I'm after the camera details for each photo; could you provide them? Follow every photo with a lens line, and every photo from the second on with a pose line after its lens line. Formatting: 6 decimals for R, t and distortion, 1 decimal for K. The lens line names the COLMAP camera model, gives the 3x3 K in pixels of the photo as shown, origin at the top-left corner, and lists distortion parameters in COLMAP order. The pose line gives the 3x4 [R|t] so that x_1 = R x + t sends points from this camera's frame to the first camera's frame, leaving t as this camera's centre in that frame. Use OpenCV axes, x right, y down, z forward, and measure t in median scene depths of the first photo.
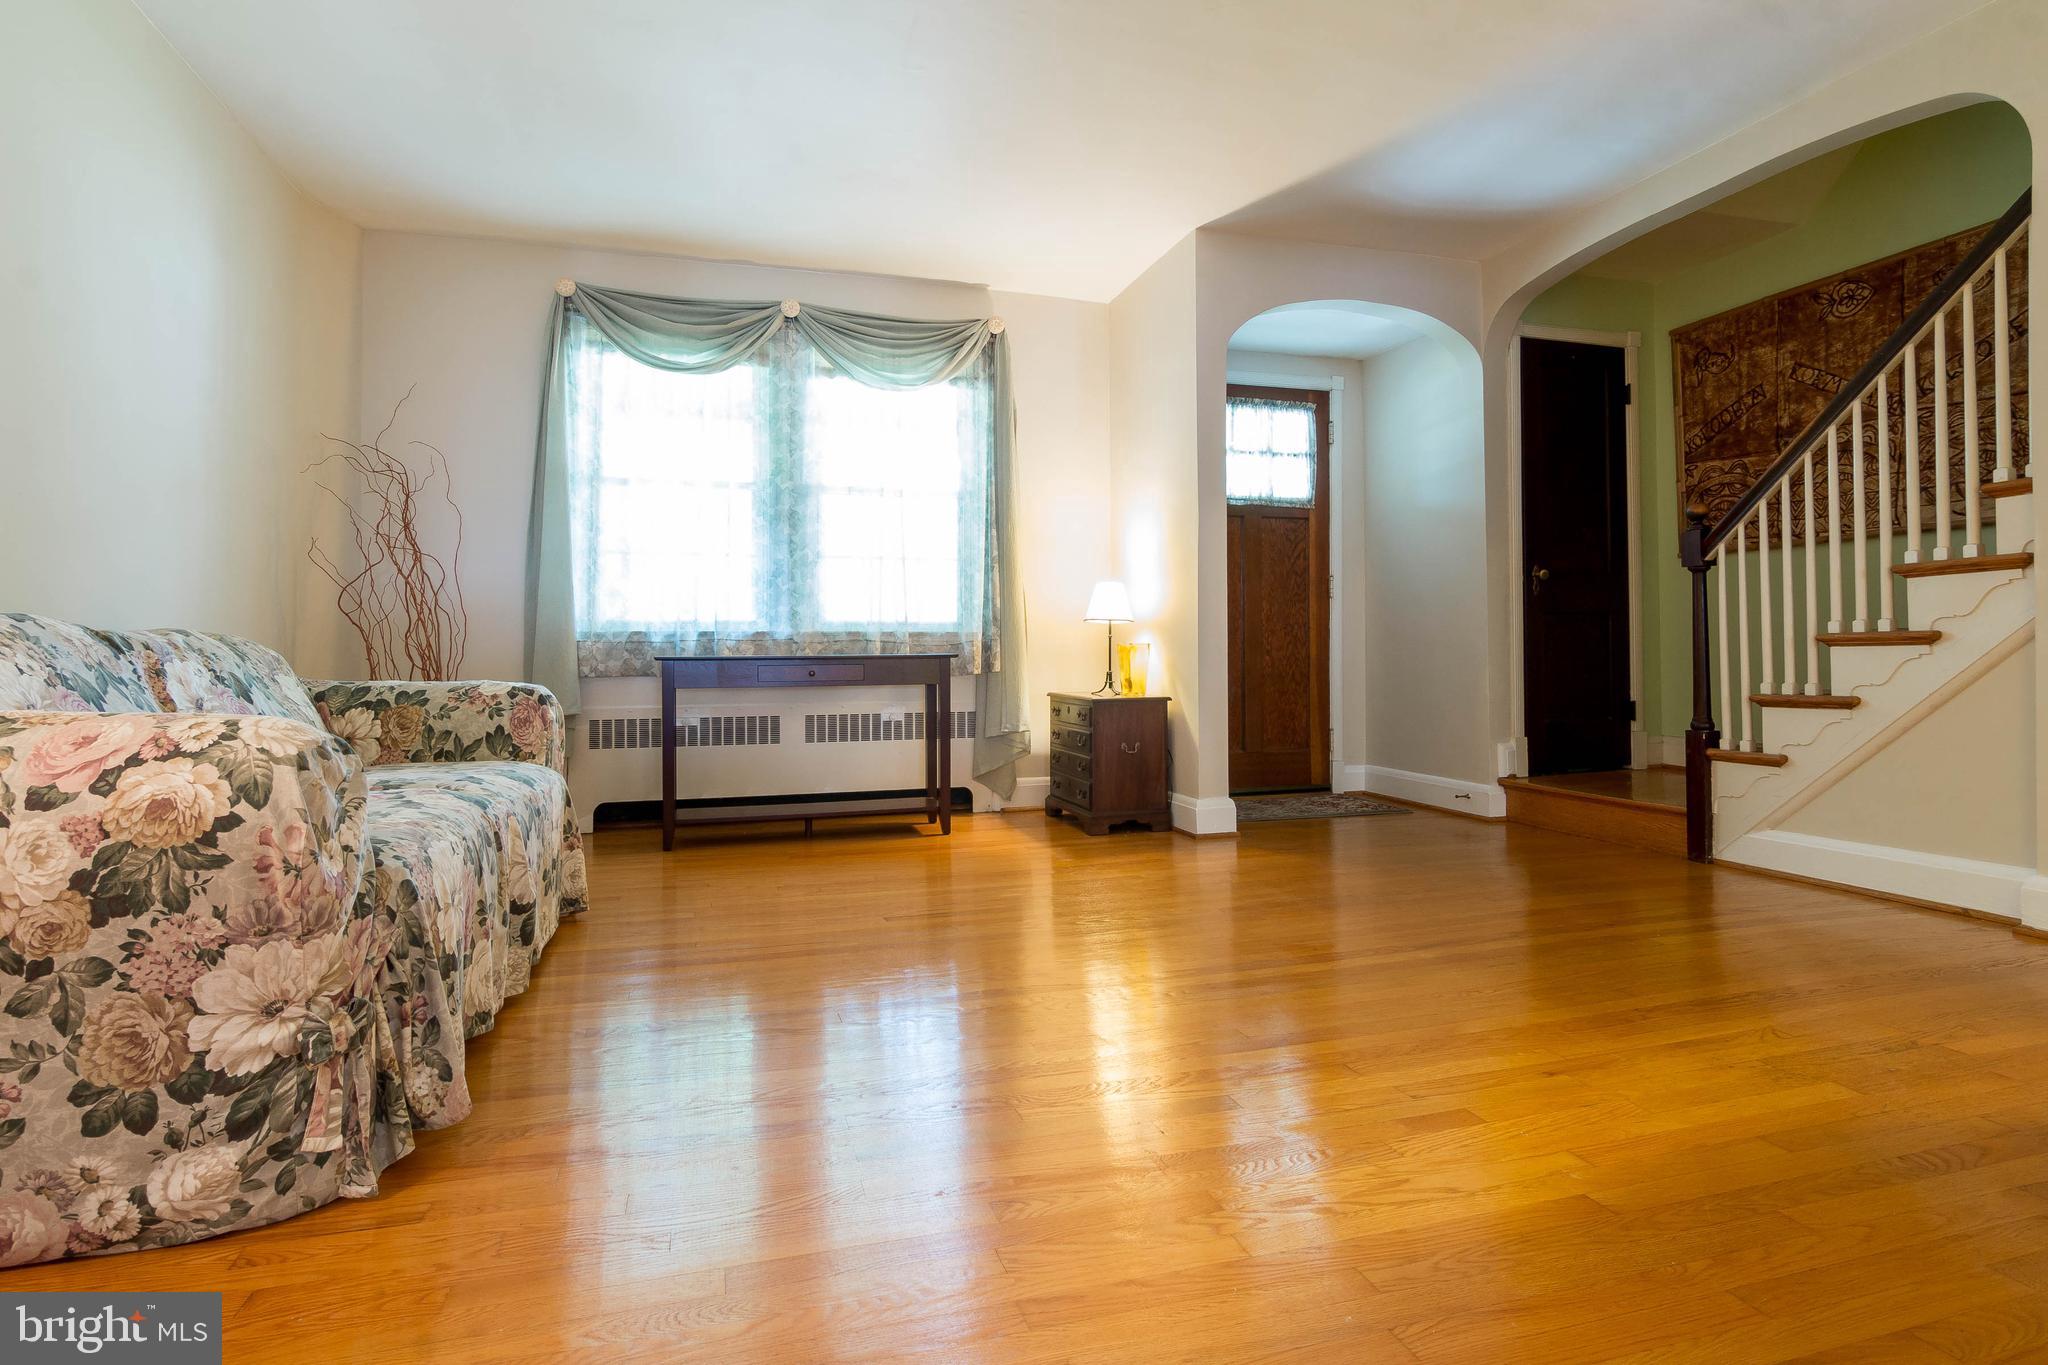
lens RADIAL K [[1049.9, 0, 1018.2], [0, 1049.9, 655.0], [0, 0, 1]] dist [0.000684, 0.002618]
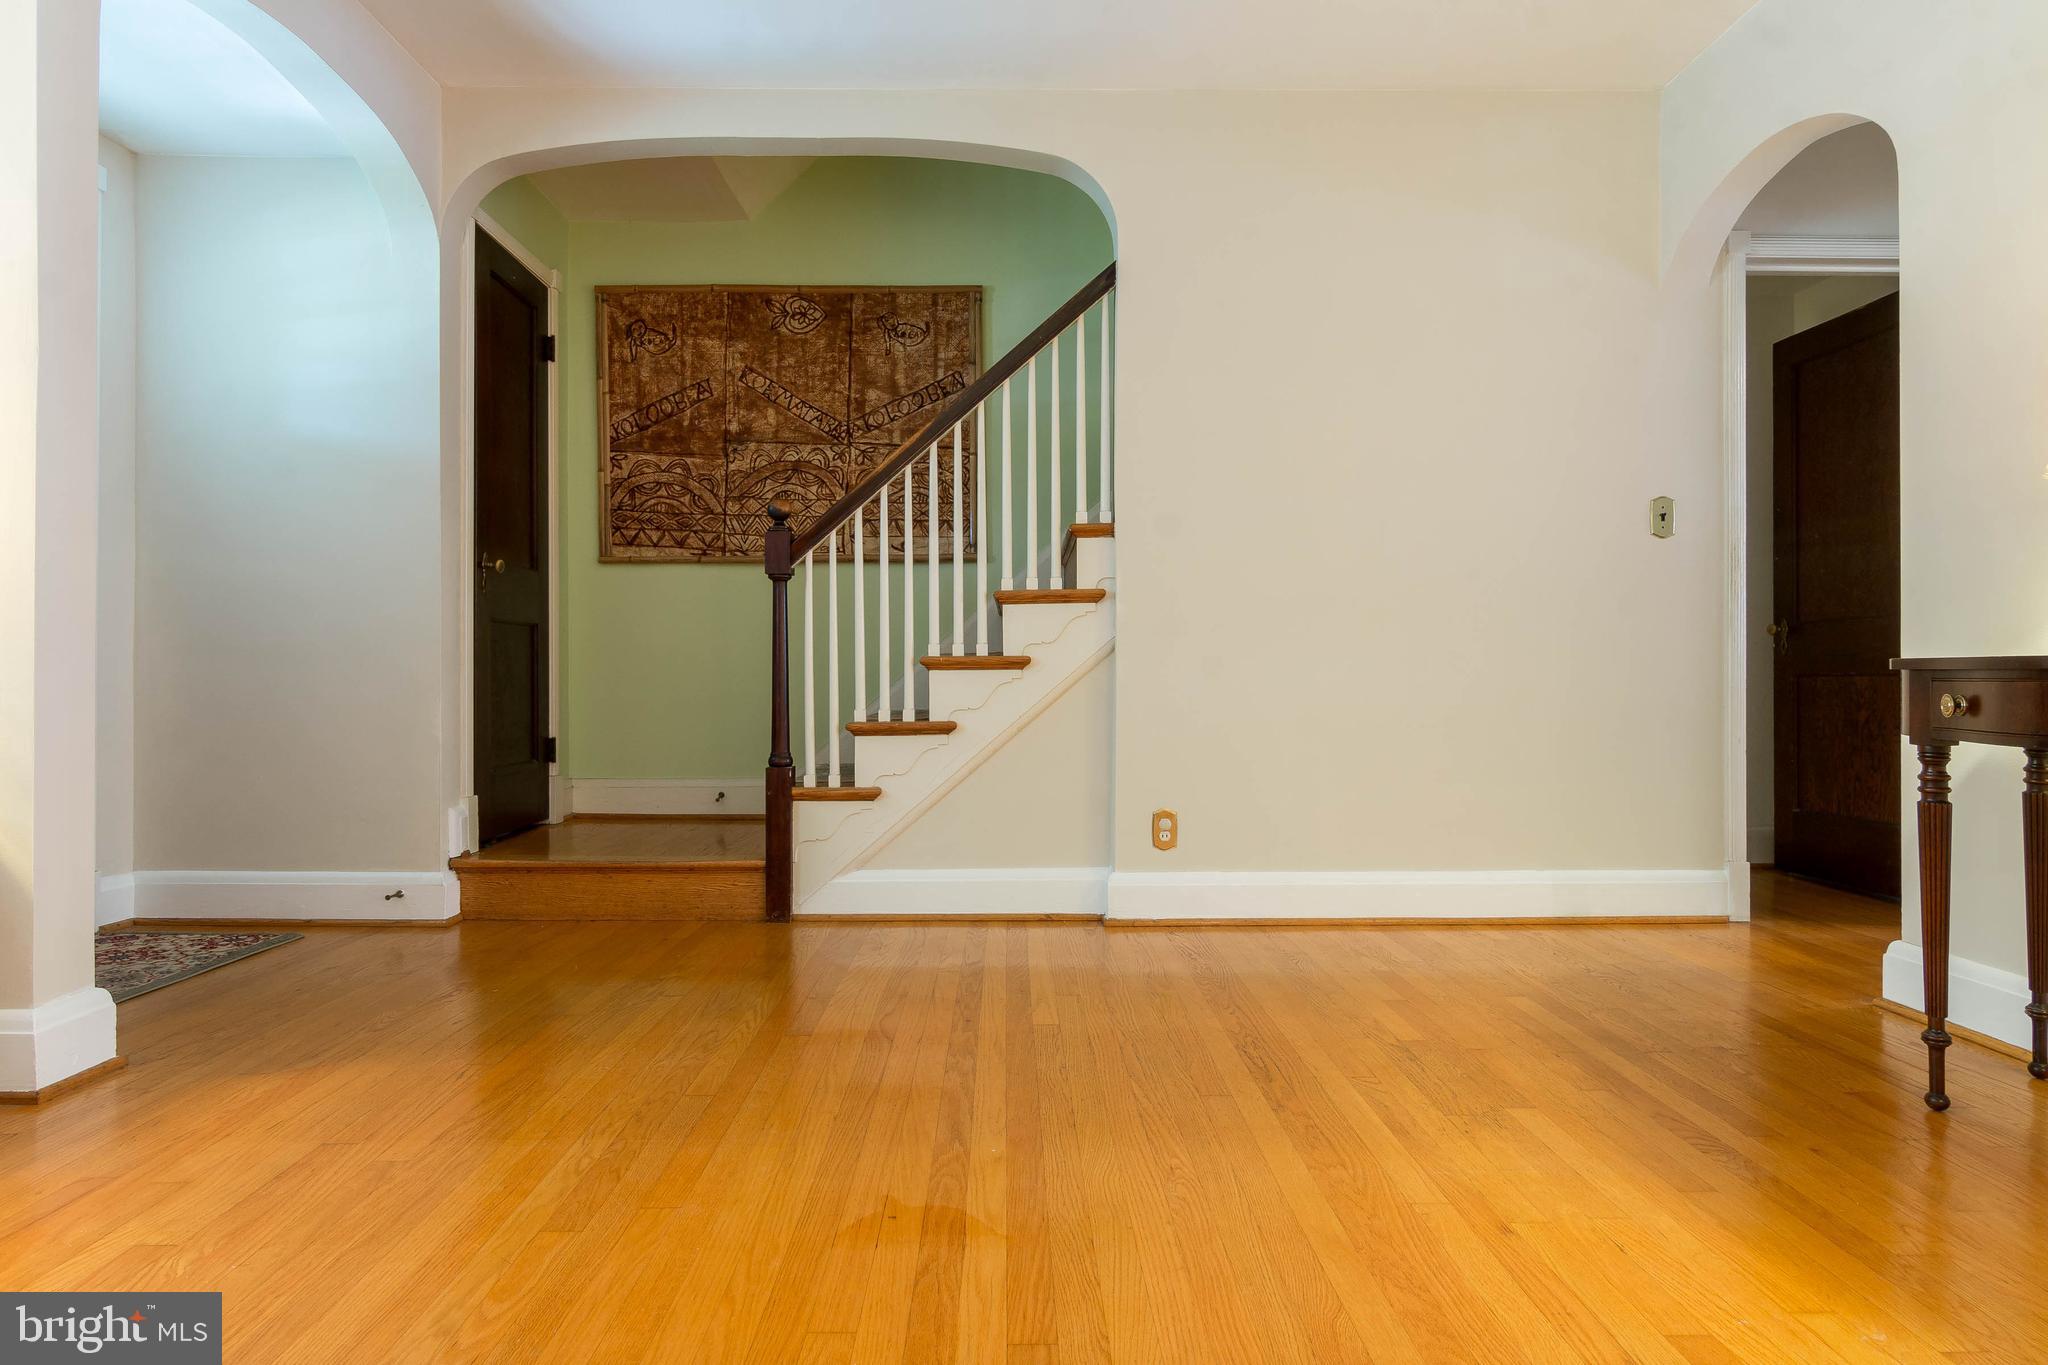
lens RADIAL K [[1145.1, 0, 1024.0], [0, 1145.1, 682.5], [0, 0, 1]] dist [-0.000634, -0.000725]
pose [[0.282031, 0.002762, 0.959401, -0.195412], [-0.001978, 0.999995, -0.002298, 0.005009], [-0.959403, -0.001249, 0.282035, 0.572130]]
